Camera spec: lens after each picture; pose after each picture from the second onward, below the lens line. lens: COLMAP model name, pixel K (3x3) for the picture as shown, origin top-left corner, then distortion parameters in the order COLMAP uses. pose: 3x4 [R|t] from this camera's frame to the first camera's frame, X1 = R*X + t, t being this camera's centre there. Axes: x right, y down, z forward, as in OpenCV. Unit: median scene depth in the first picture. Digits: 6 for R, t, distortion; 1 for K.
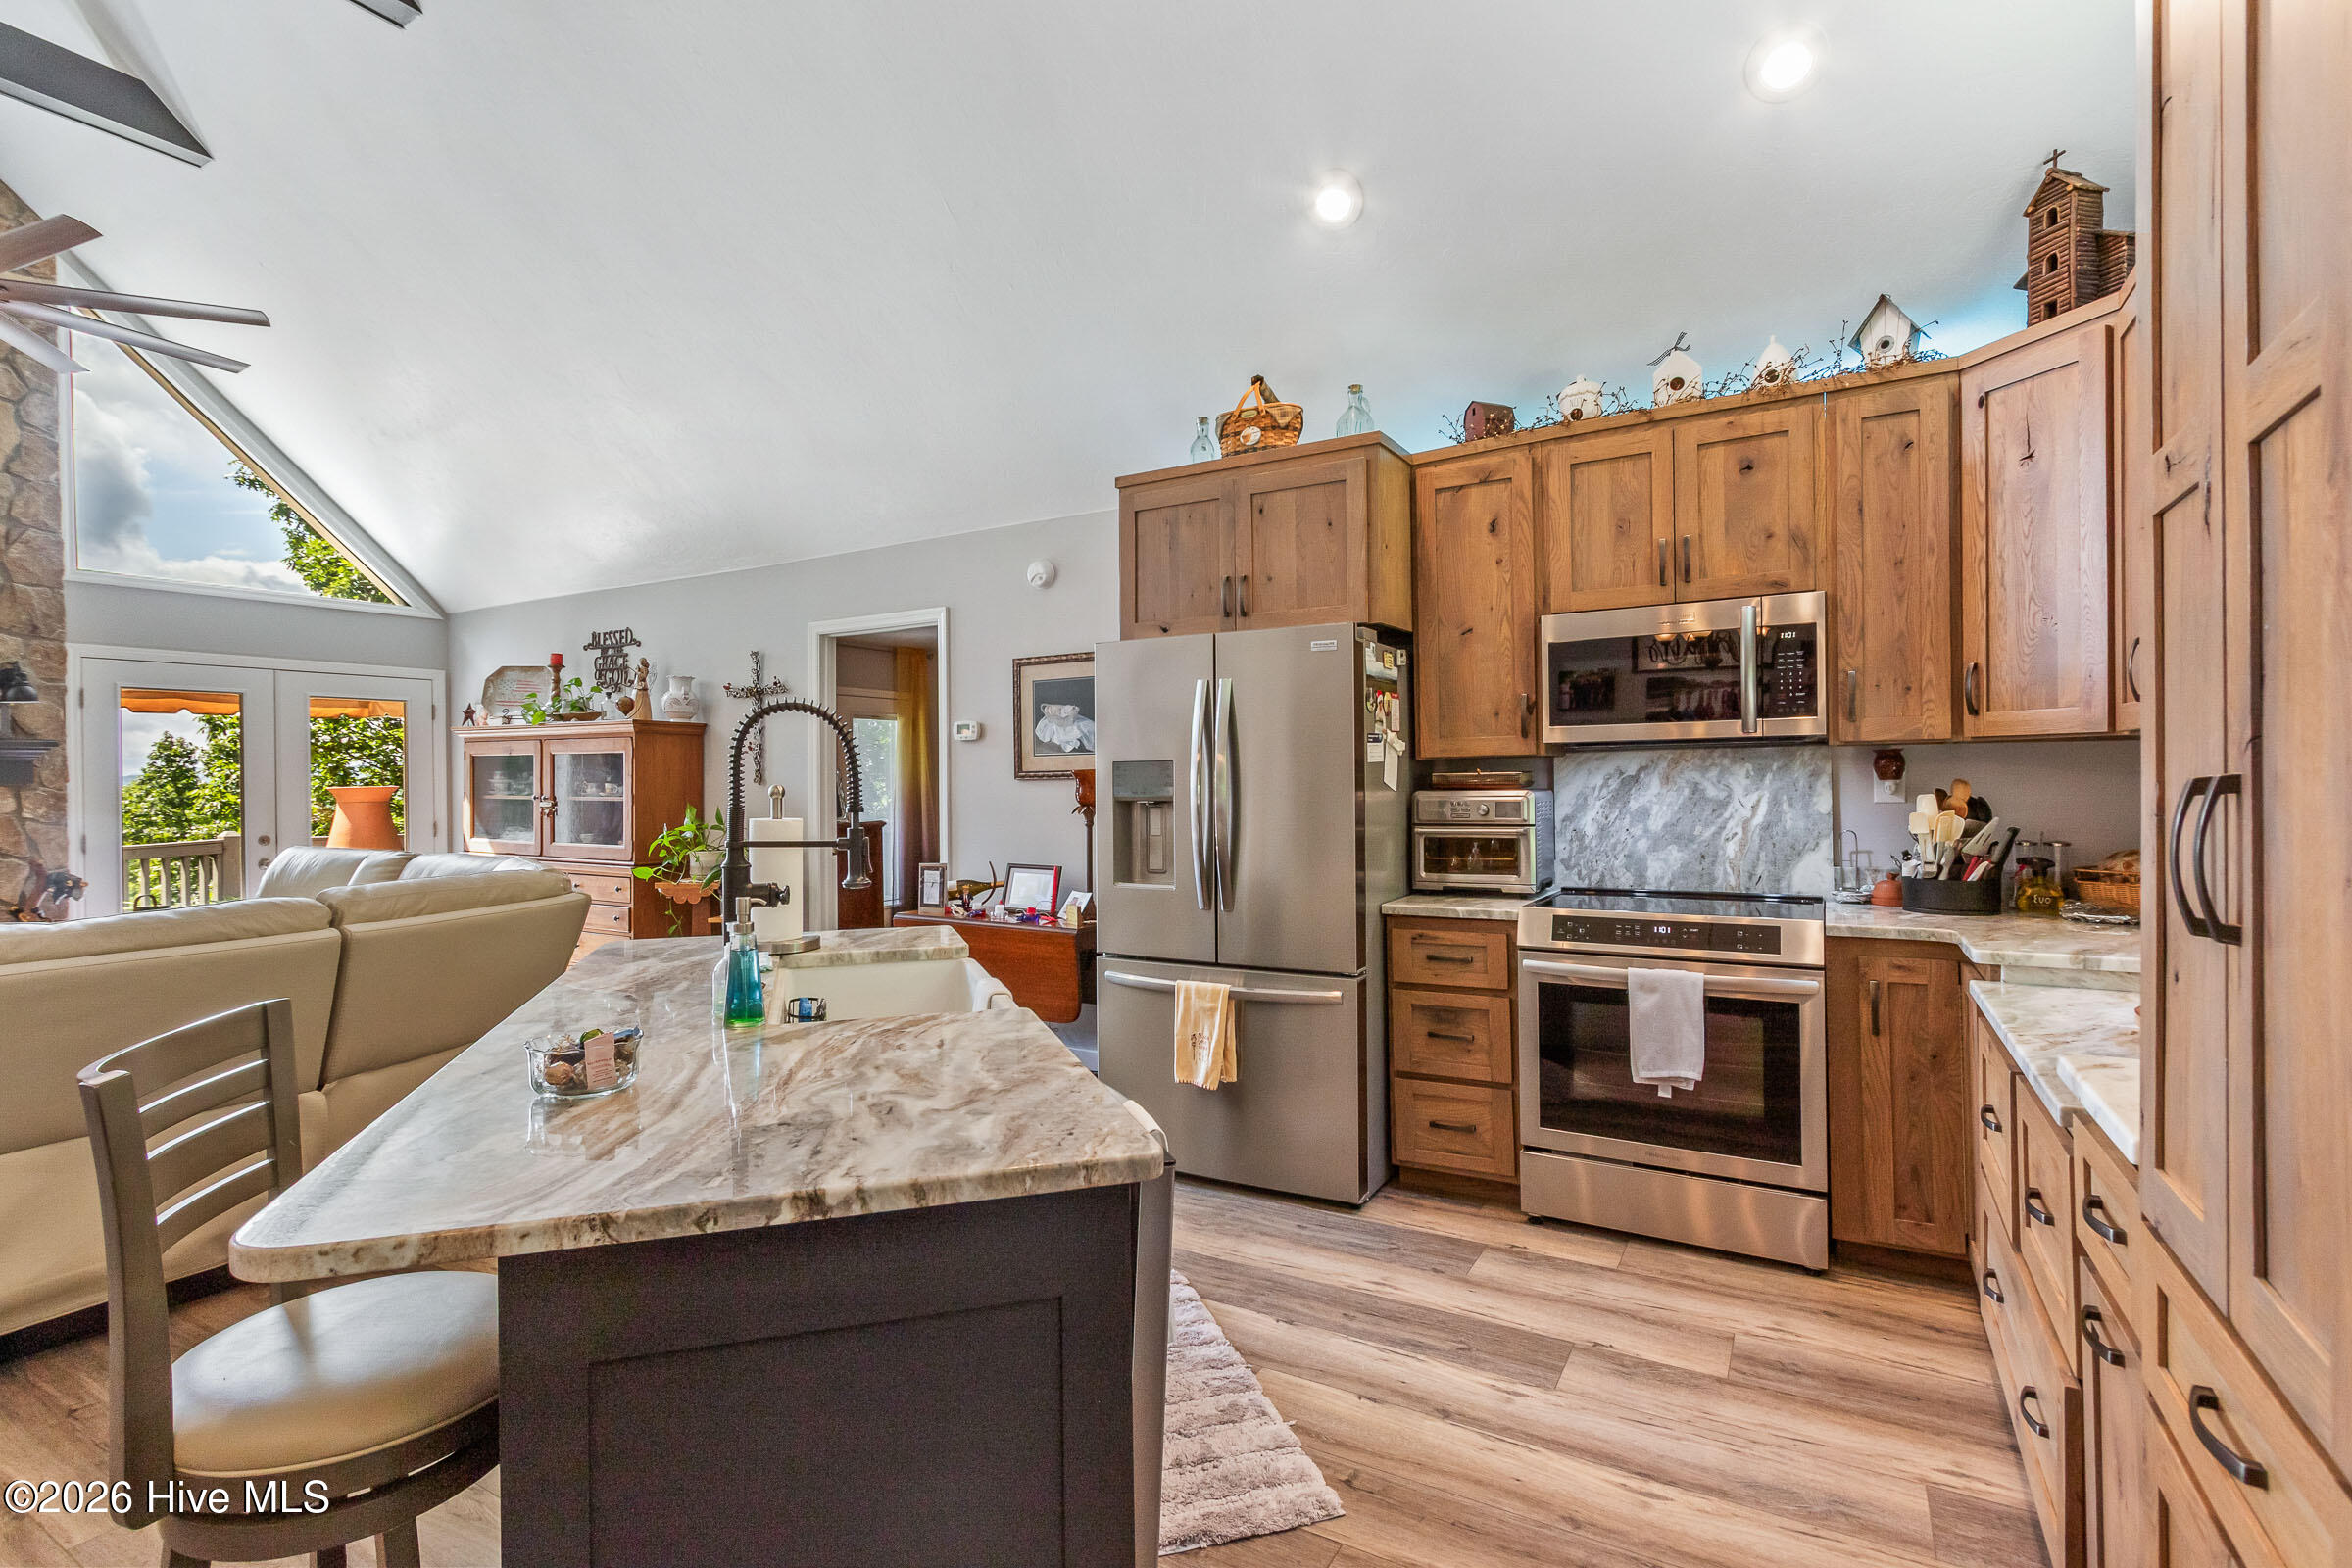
lens RADIAL K [[1136.9, 0, 1169.8], [0, 1136.9, 791.7], [0, 0, 1]] dist [0.016176, -0.000506]
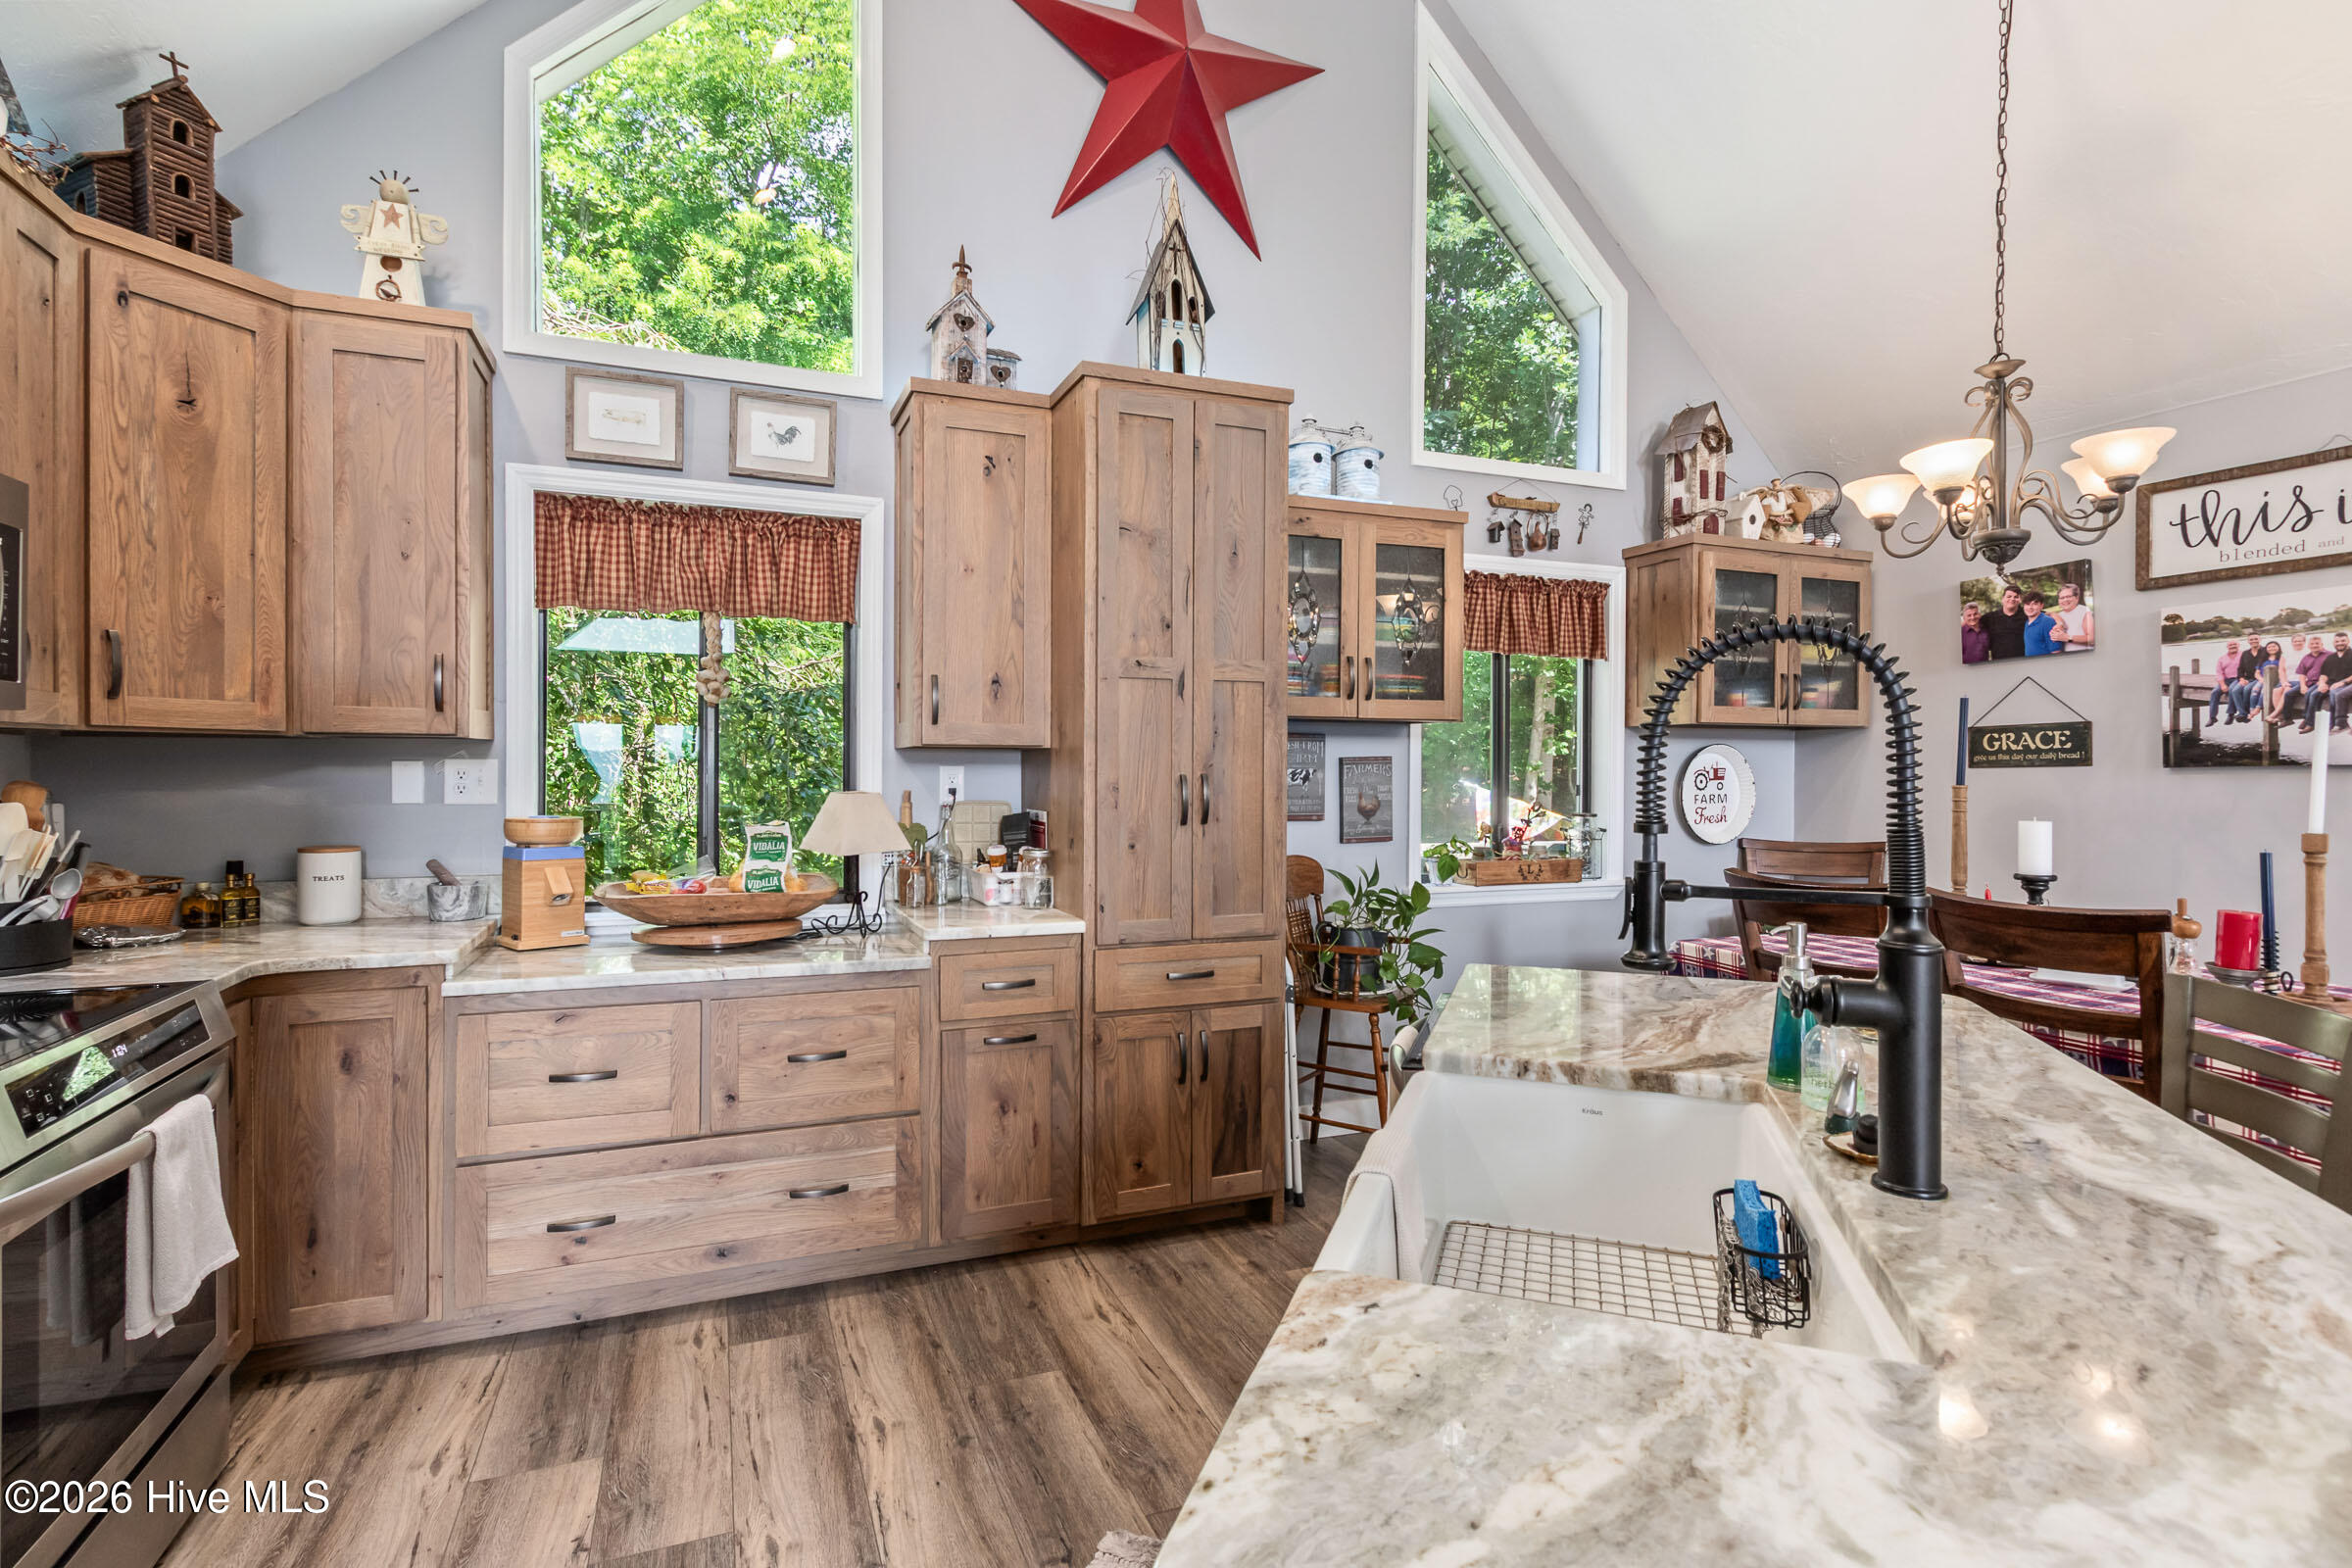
lens RADIAL K [[1129.9, 0, 1145.5], [0, 1129.9, 764.4], [0, 0, 1]] dist [0.001016, 0.000217]
pose [[-0.785049, 0.008642, 0.619373, -0.395428], [0.012007, 0.999927, 0.001267, -0.017796], [-0.619317, 0.008432, -0.785096, 1.457133]]
